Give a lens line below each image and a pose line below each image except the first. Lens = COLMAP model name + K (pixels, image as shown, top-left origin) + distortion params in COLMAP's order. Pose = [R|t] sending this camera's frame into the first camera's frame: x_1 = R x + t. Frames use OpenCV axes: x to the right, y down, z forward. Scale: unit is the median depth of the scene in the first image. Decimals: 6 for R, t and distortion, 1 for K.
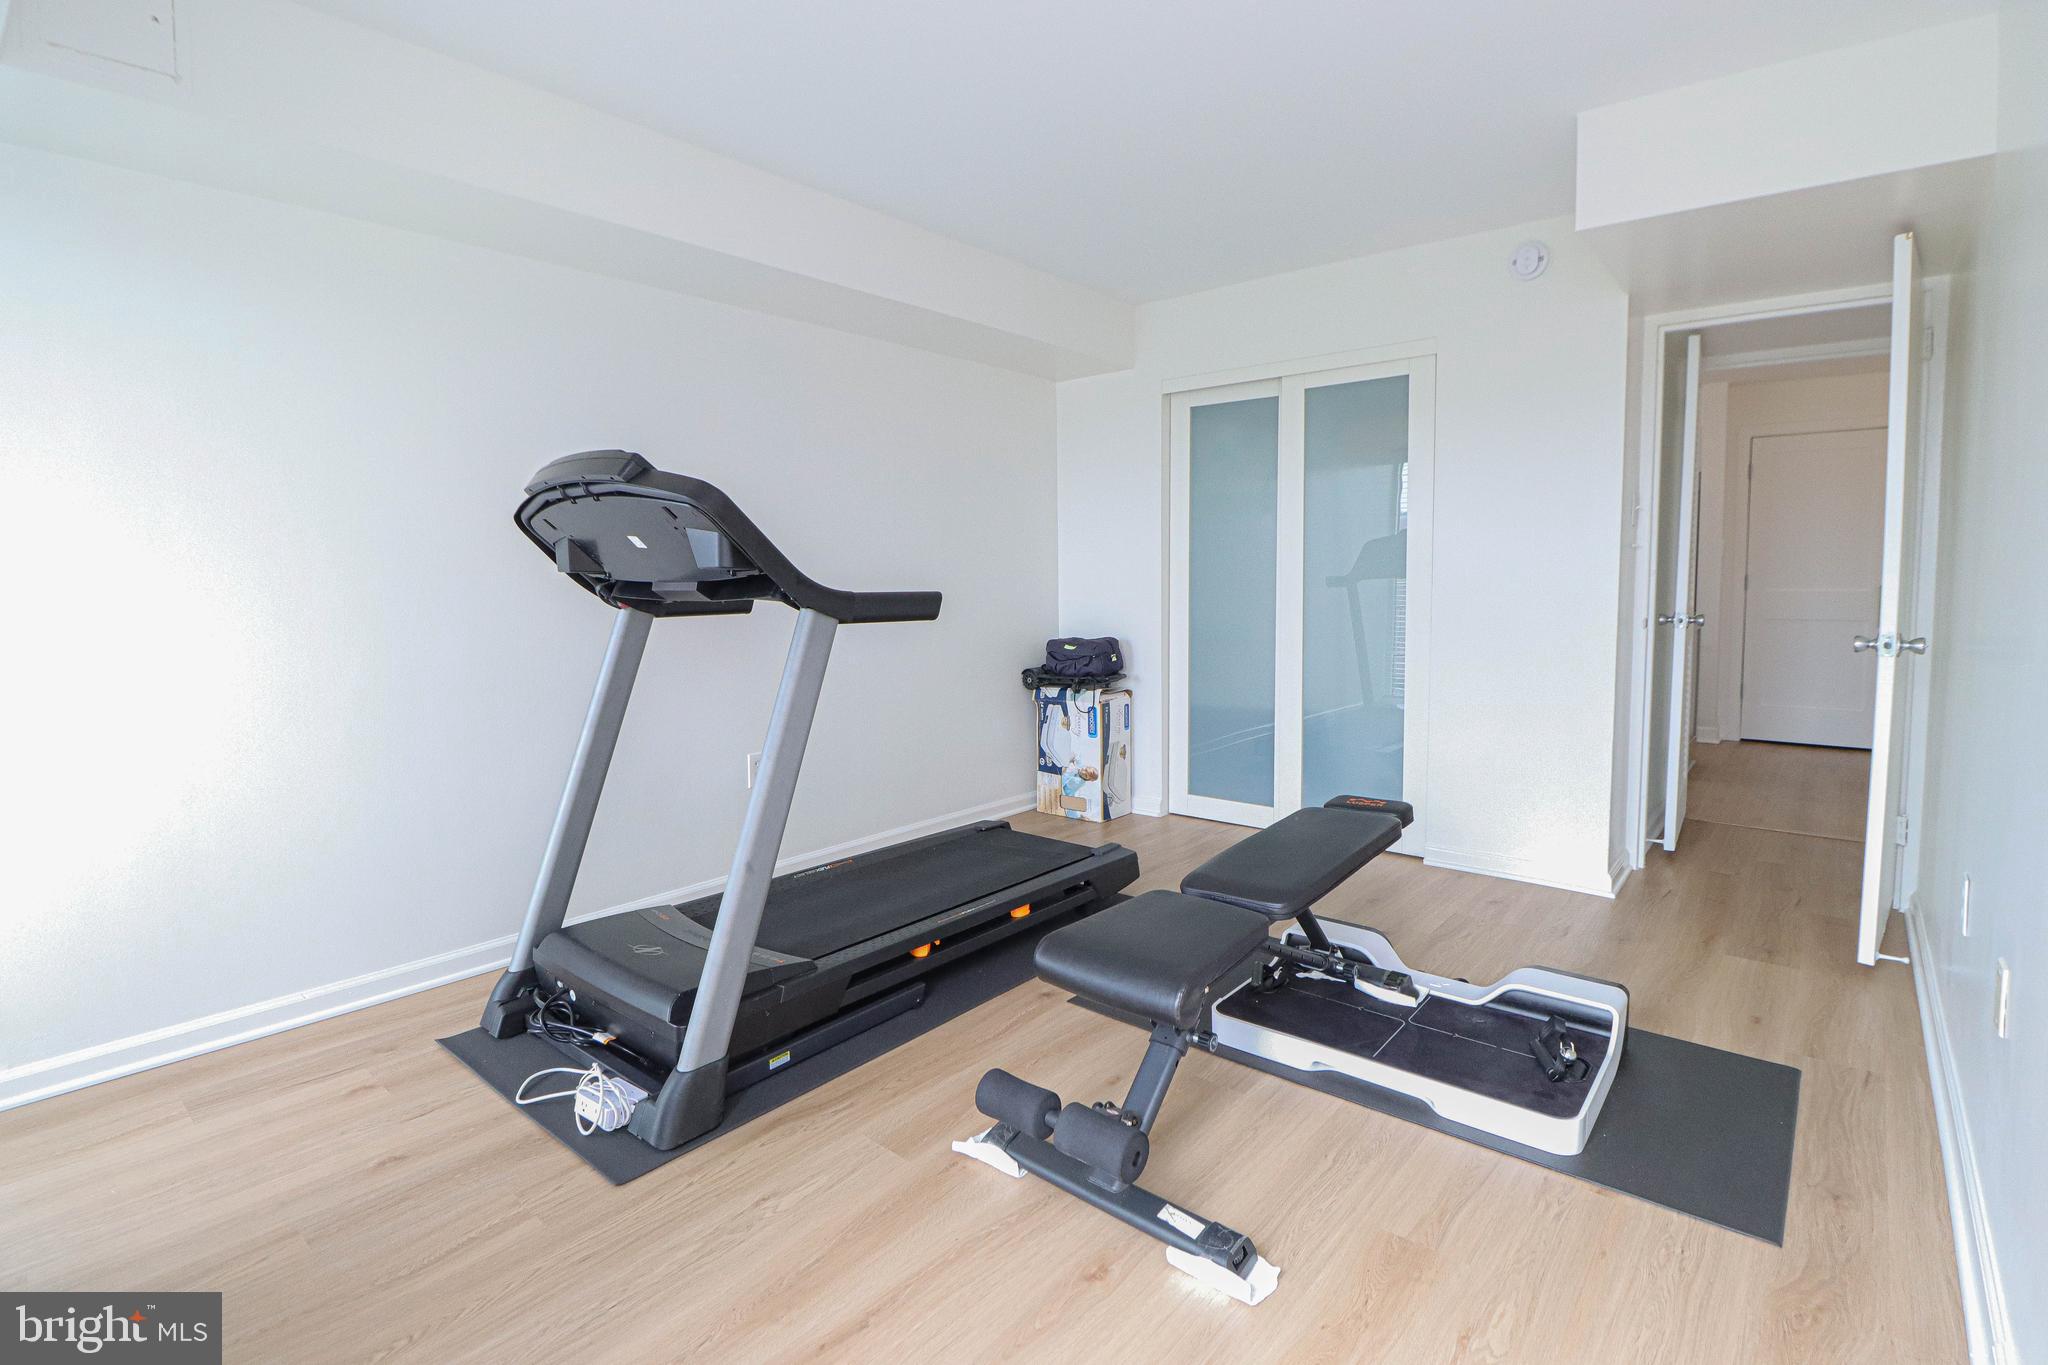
lens RADIAL K [[990.6, 0, 1024.0], [0, 990.6, 682.5], [0, 0, 1]] dist [0.002205, -0.000095]
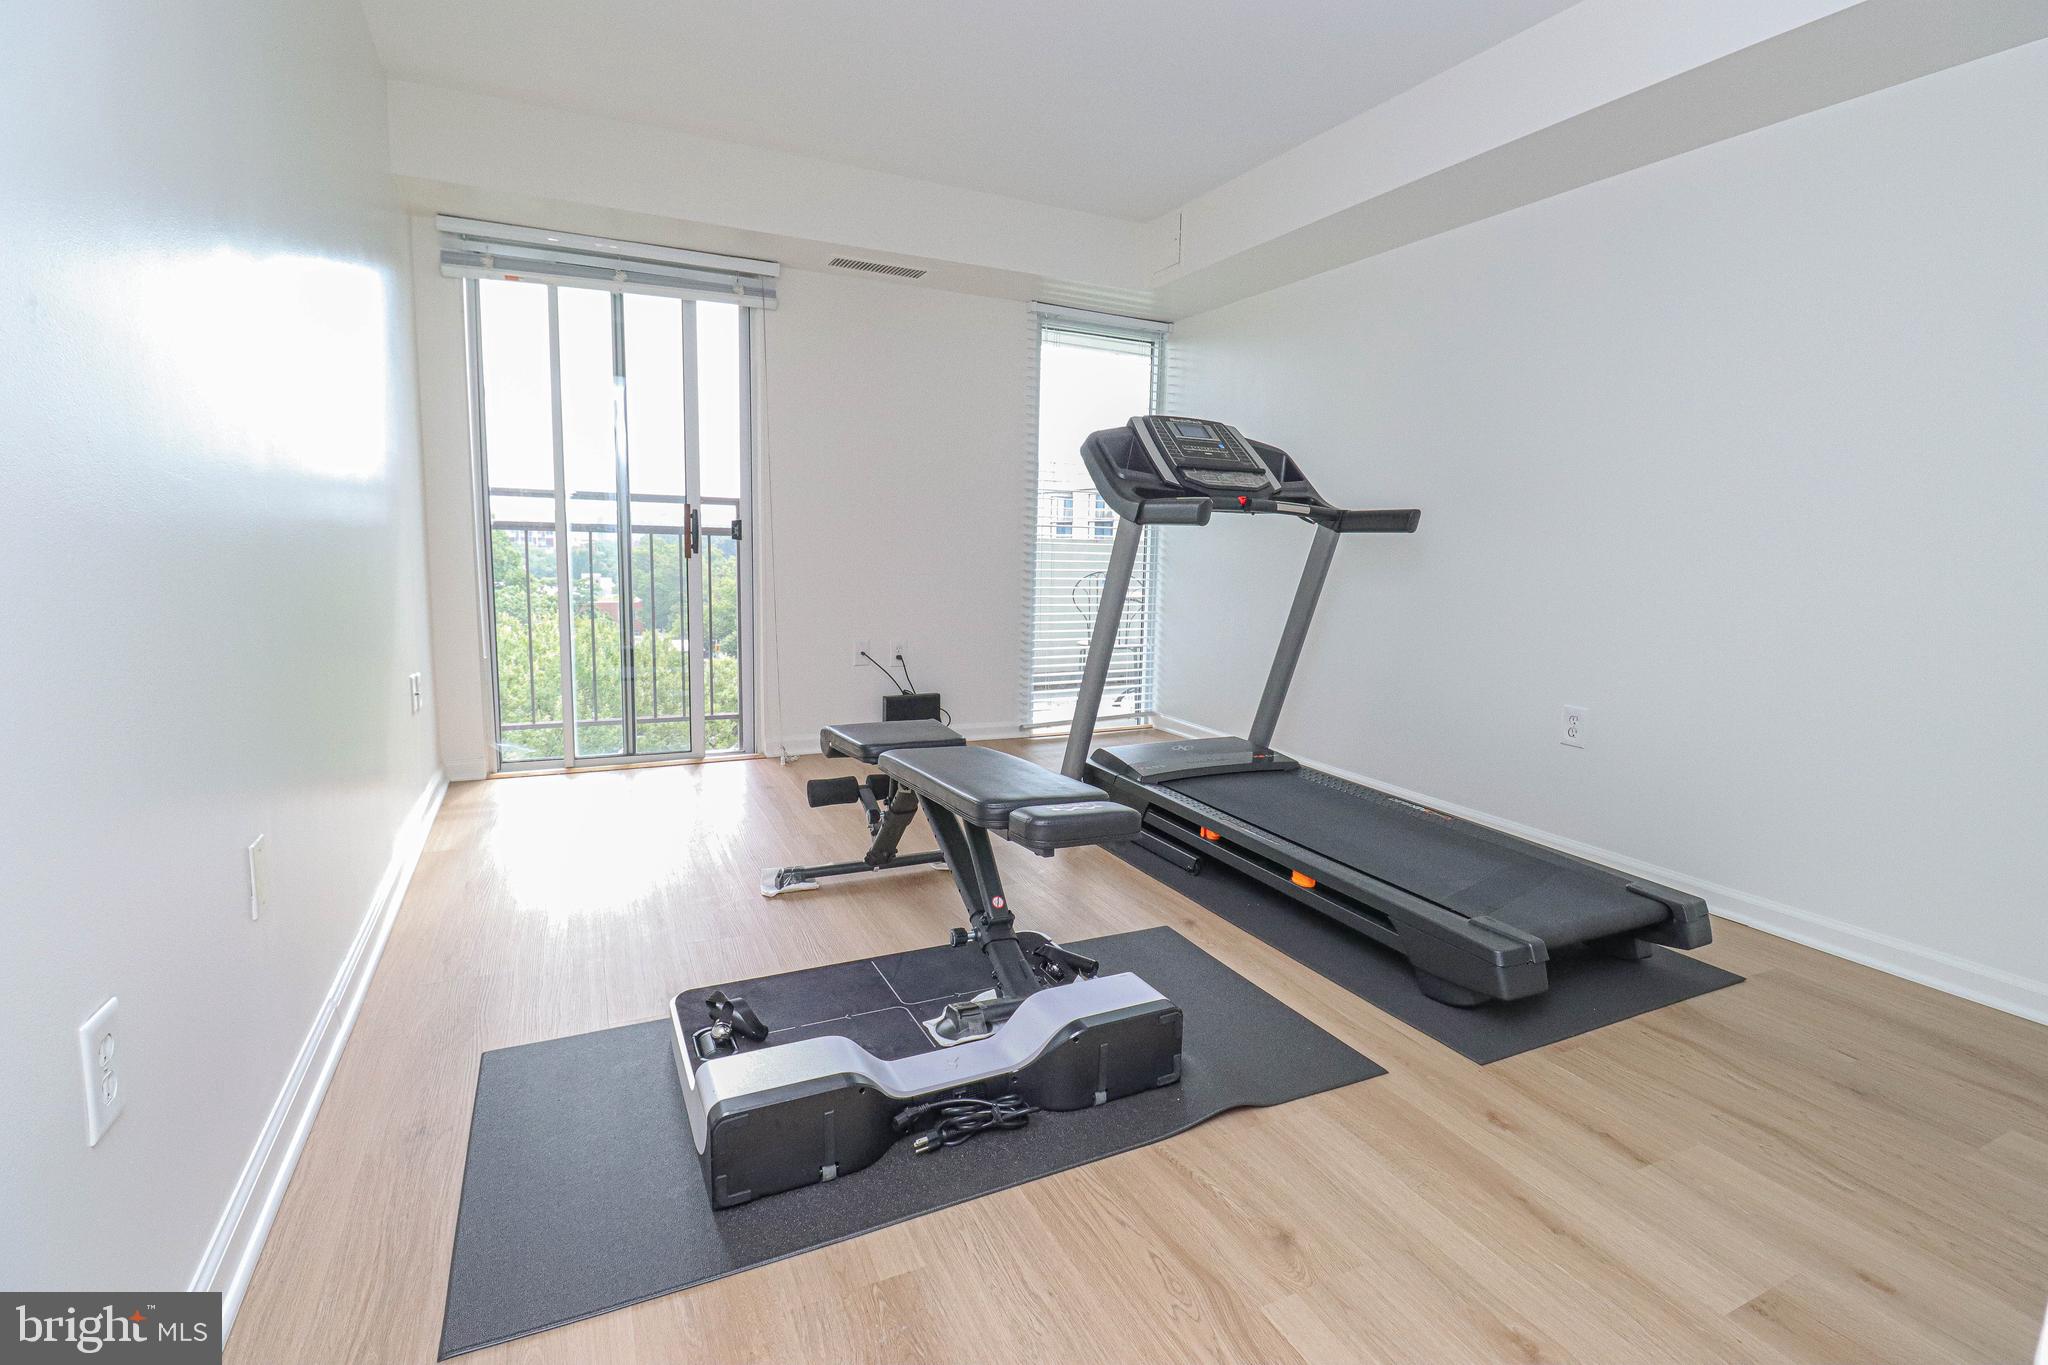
lens RADIAL K [[957.7, 0, 1036.5], [0, 957.7, 671.9], [0, 0, 1]] dist [0.001895, -0.008557]
pose [[-0.399119, 0.121447, -0.908821, 0.867703], [-0.113475, 0.977027, 0.180395, -0.068684], [0.909850, 0.175128, -0.376169, 1.146000]]
